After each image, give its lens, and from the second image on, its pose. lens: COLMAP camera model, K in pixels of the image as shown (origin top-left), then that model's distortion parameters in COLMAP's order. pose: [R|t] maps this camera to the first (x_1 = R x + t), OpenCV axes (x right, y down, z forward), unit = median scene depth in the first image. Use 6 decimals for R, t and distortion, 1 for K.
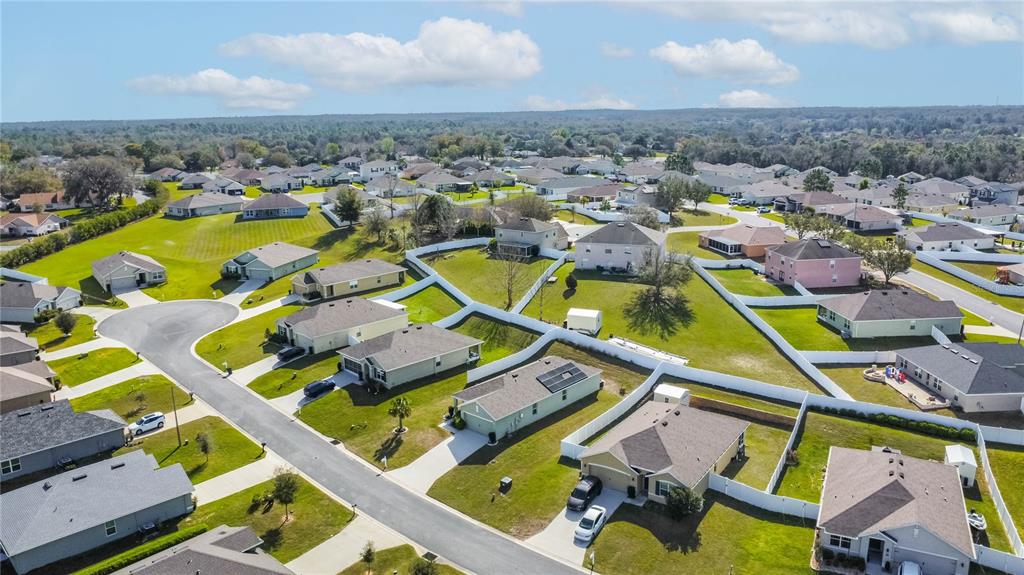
lens RADIAL K [[746.4, 0, 512.0], [0, 746.4, 287.5], [0, 0, 1]] dist [-0.003793, -0.046067]
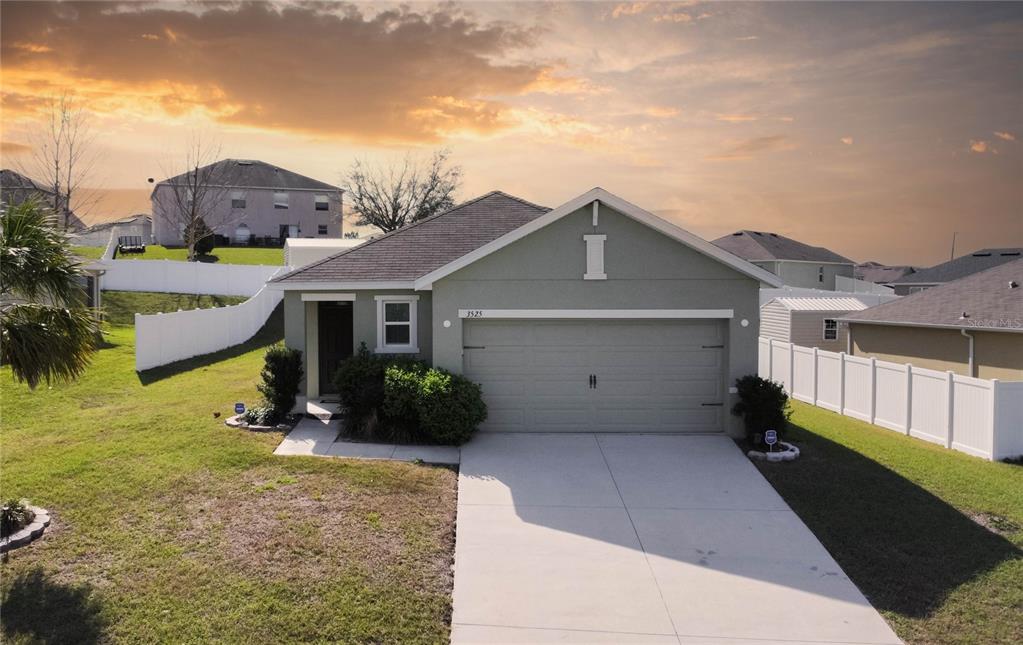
lens RADIAL K [[862.9, 0, 450.7], [0, 862.9, 321.5], [0, 0, 1]] dist [-0.013178, -0.014701]
pose [[0.761768, -0.009811, 0.647775, -0.162826], [0.146763, 0.976504, -0.157800, 0.178523], [-0.631007, 0.215277, 0.745310, 0.803879]]
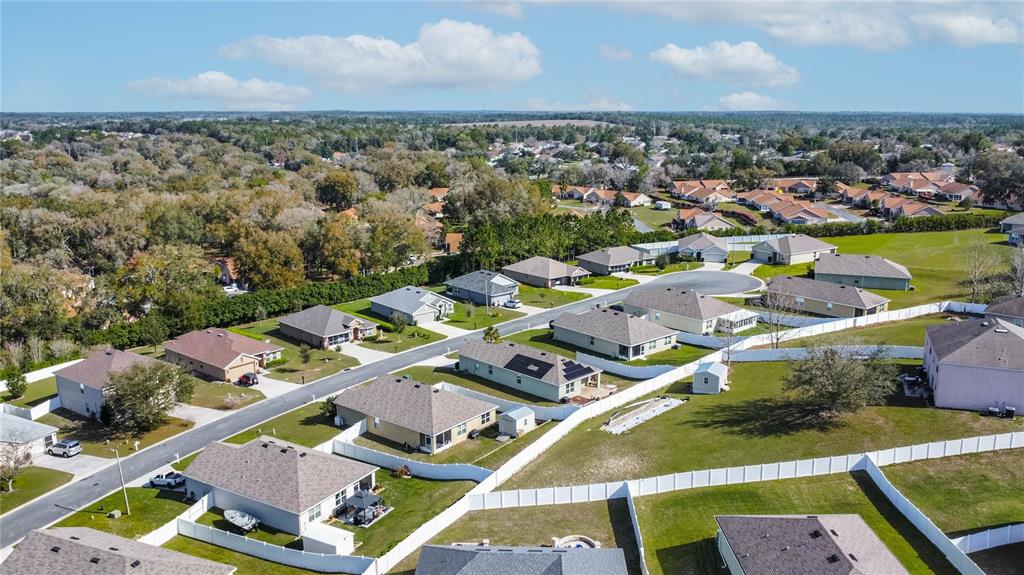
lens RADIAL K [[781.5, 0, 512.0], [0, 781.5, 287.5], [0, 0, 1]] dist [-0.004140, -0.053923]
pose [[-0.073317, 0.230481, -0.970311, 1.122824], [-0.222785, 0.944558, 0.241198, -0.249667], [0.972107, 0.233855, -0.017905, 0.962364]]
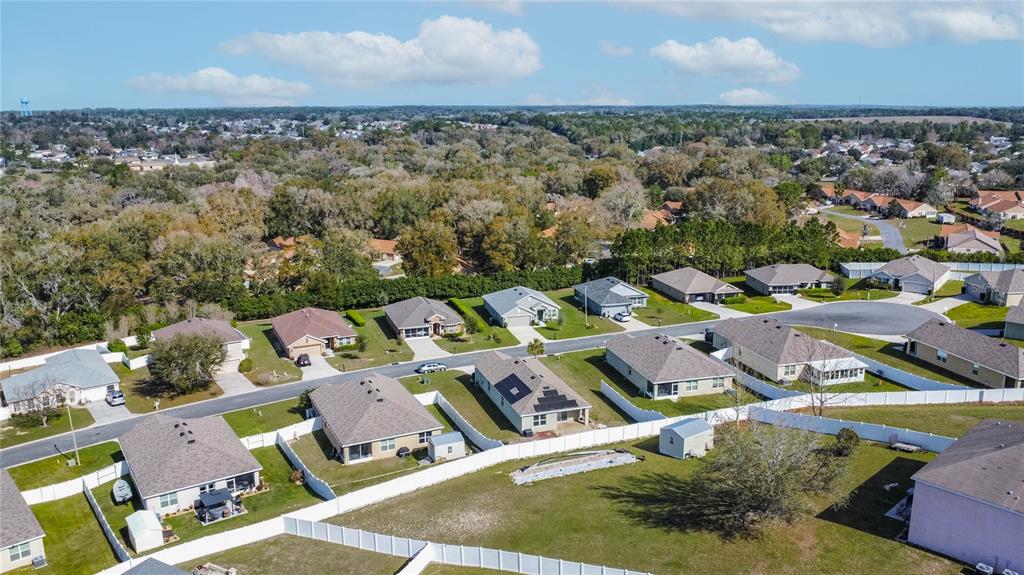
lens RADIAL K [[767.4, 0, 512.0], [0, 767.4, 287.5], [0, 0, 1]] dist [-0.023553, -0.004703]
pose [[-0.498286, 0.212048, -0.840682, 0.869800], [-0.185868, 0.920962, 0.342465, -0.338830], [0.846855, 0.326901, -0.419490, 1.363935]]
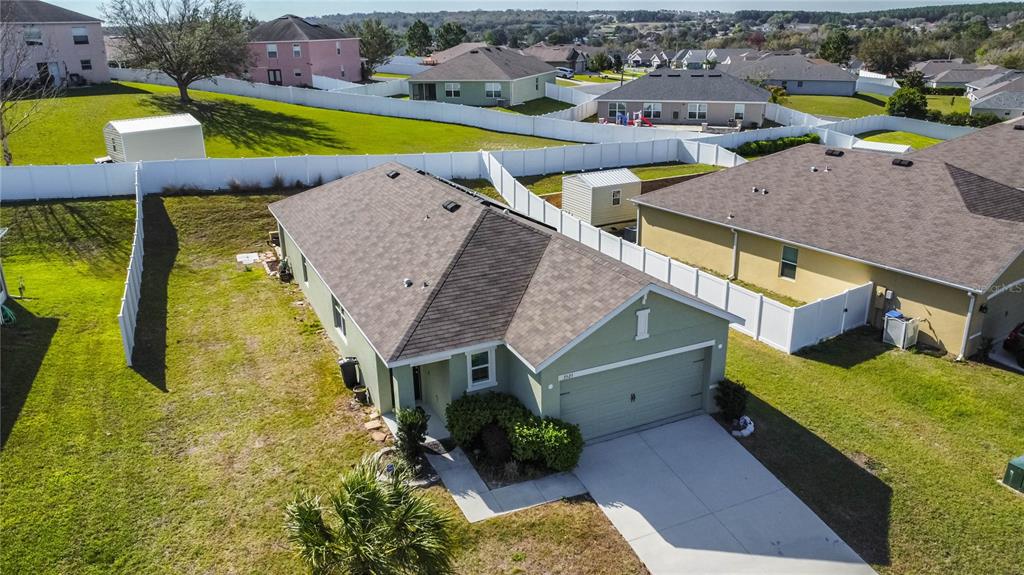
lens RADIAL K [[746.4, 0, 512.0], [0, 746.4, 287.5], [0, 0, 1]] dist [-0.003793, -0.046067]
pose [[0.391571, -0.297488, 0.870731, -0.221566], [0.231472, 0.947710, 0.219694, 0.086836], [-0.890557, 0.115524, 0.439956, 0.844590]]
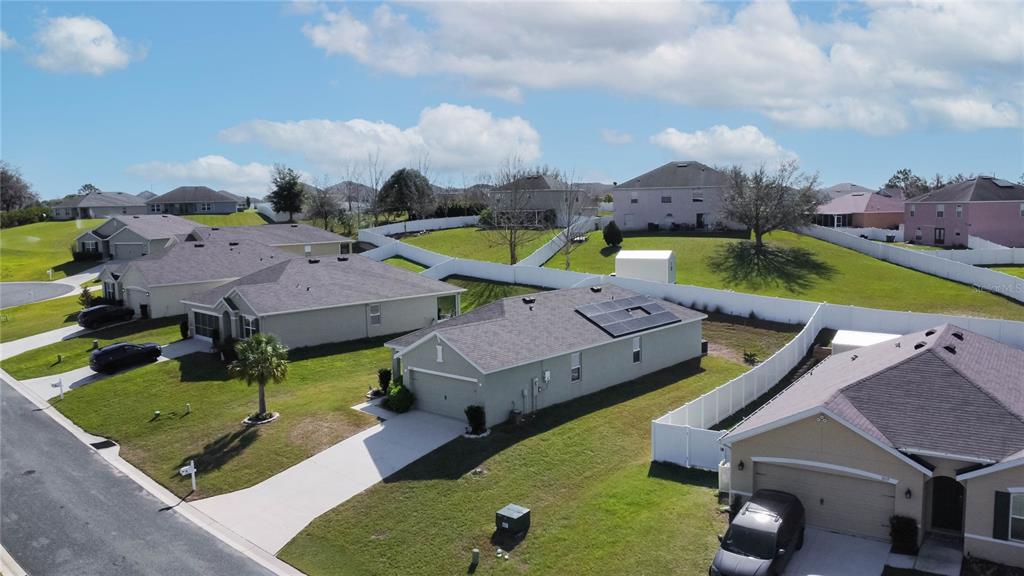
lens RADIAL K [[781.5, 0, 512.0], [0, 781.5, 288.0], [0, 0, 1]] dist [-0.004140, -0.053923]
pose [[0.999968, -0.007895, 0.000928, -0.006275], [0.007948, 0.991492, -0.129928, 0.164754], [0.000105, 0.129931, 0.991523, 0.512291]]
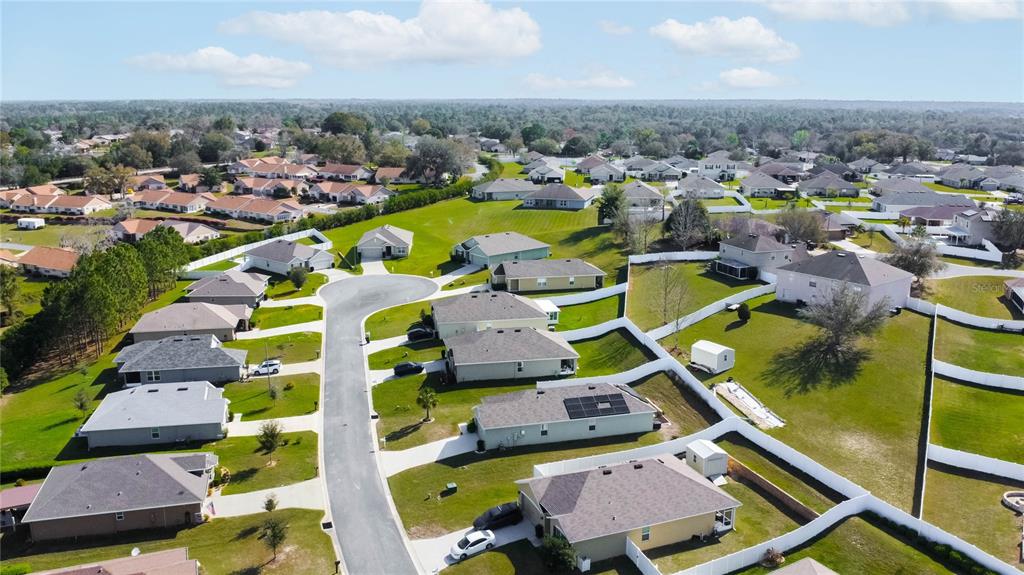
lens RADIAL K [[837.4, 0, 512.0], [0, 837.4, 287.5], [0, 0, 1]] dist [-0.010098, -0.007262]
pose [[0.836246, 0.140059, -0.530166, 0.501734], [-0.142759, 0.989098, 0.036121, -0.045803], [0.529445, 0.045480, 0.847124, 0.065878]]
